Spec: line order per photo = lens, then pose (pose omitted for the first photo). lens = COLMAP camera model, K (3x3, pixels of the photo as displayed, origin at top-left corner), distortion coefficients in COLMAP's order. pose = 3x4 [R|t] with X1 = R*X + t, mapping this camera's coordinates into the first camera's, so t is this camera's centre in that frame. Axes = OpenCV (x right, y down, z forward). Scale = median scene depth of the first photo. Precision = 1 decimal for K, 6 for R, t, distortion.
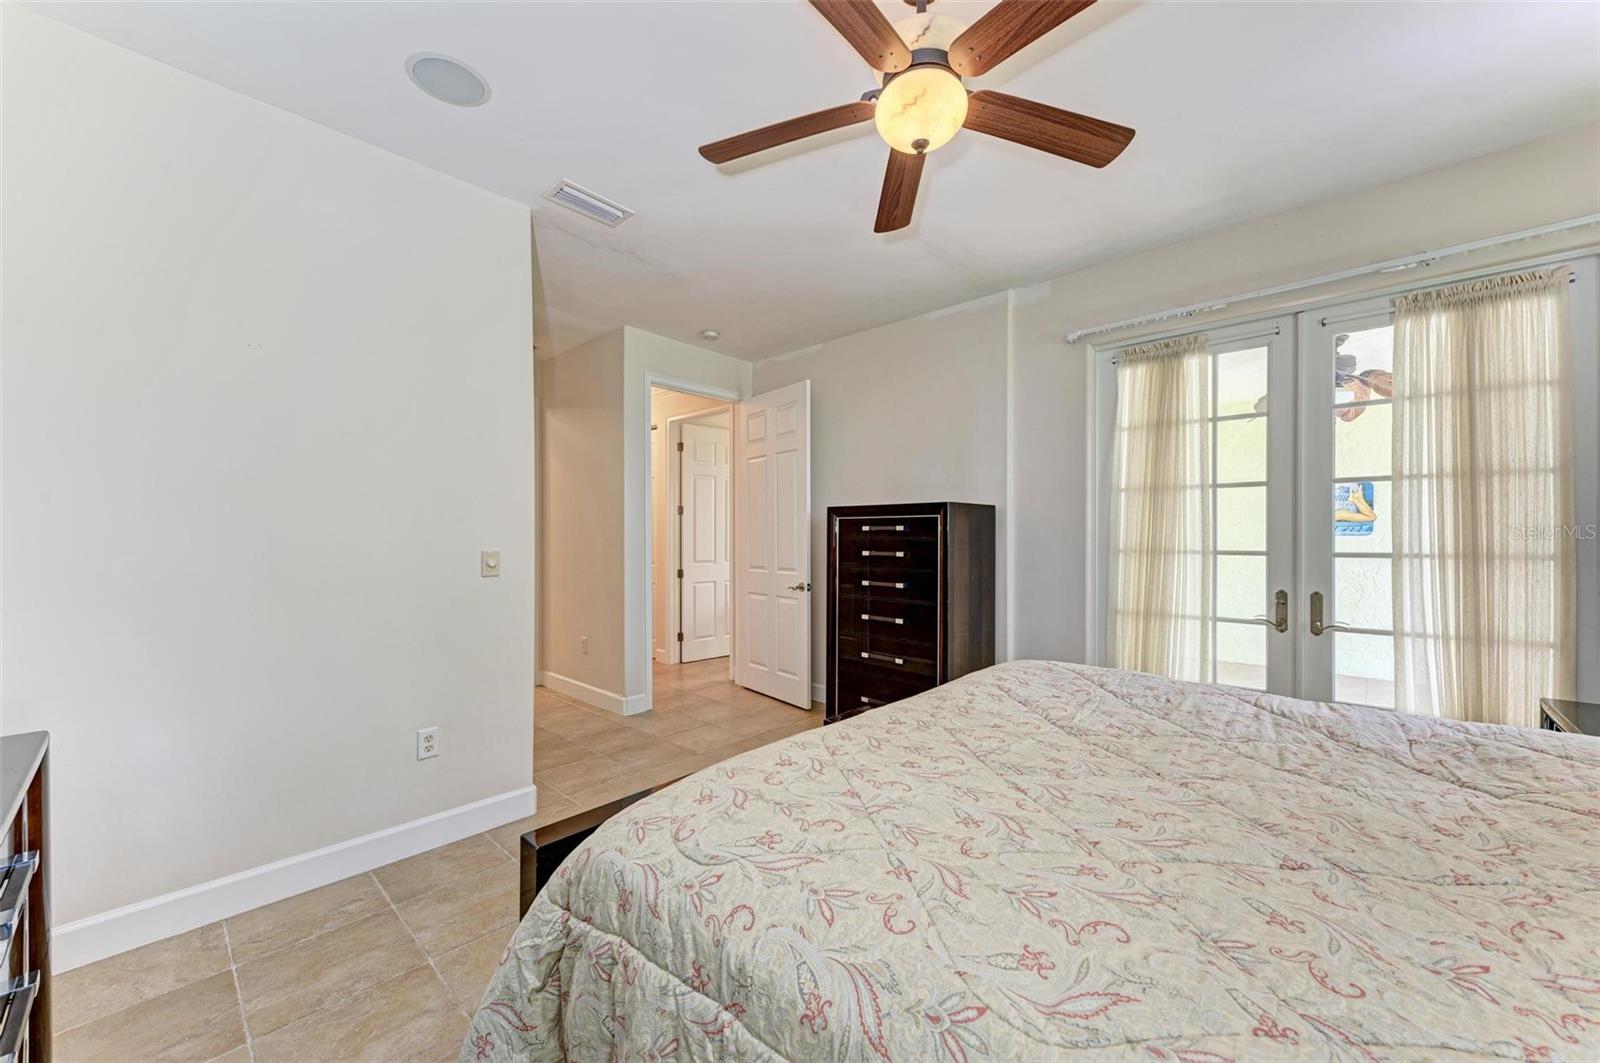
lens RADIAL K [[612.7, 0, 821.2], [0, 612.7, 537.5], [0, 0, 1]] dist [-0.031711, -0.000021]
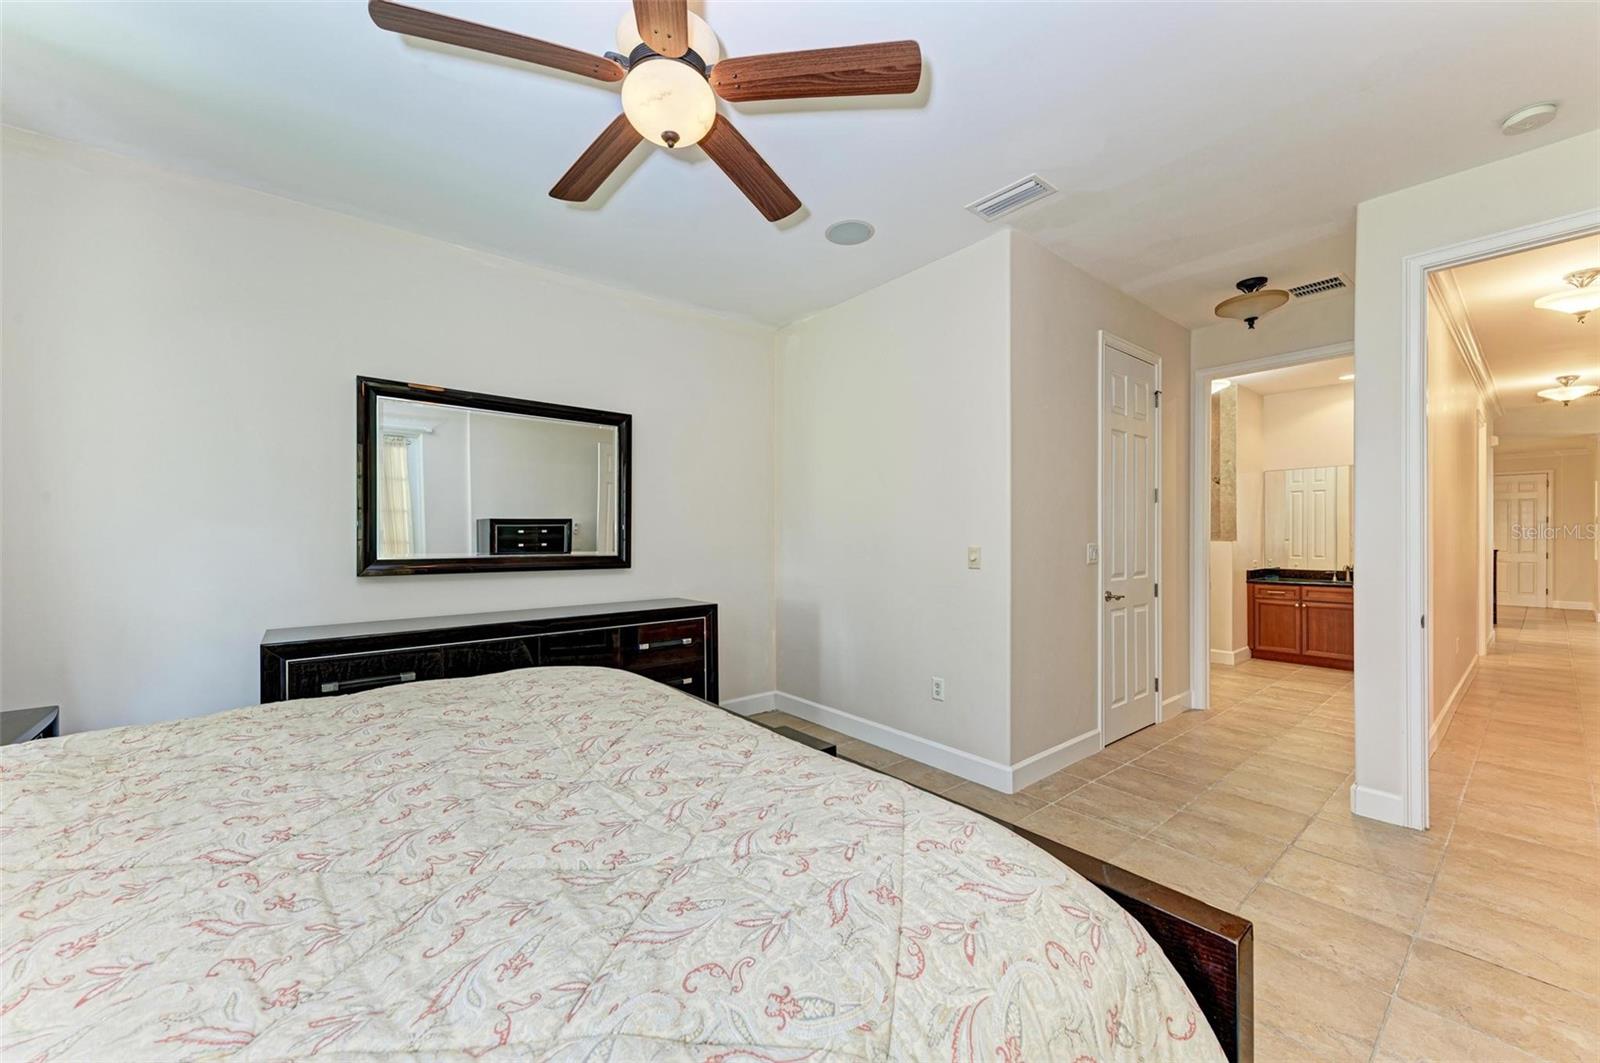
lens RADIAL K [[612.7, 0, 821.2], [0, 612.7, 537.5], [0, 0, 1]] dist [-0.031711, -0.000021]
pose [[-0.223822, 0.001591, -0.974629, 0.829927], [0.002778, 0.999996, 0.000994, -0.000086], [0.974626, -0.002485, -0.223826, 1.179378]]
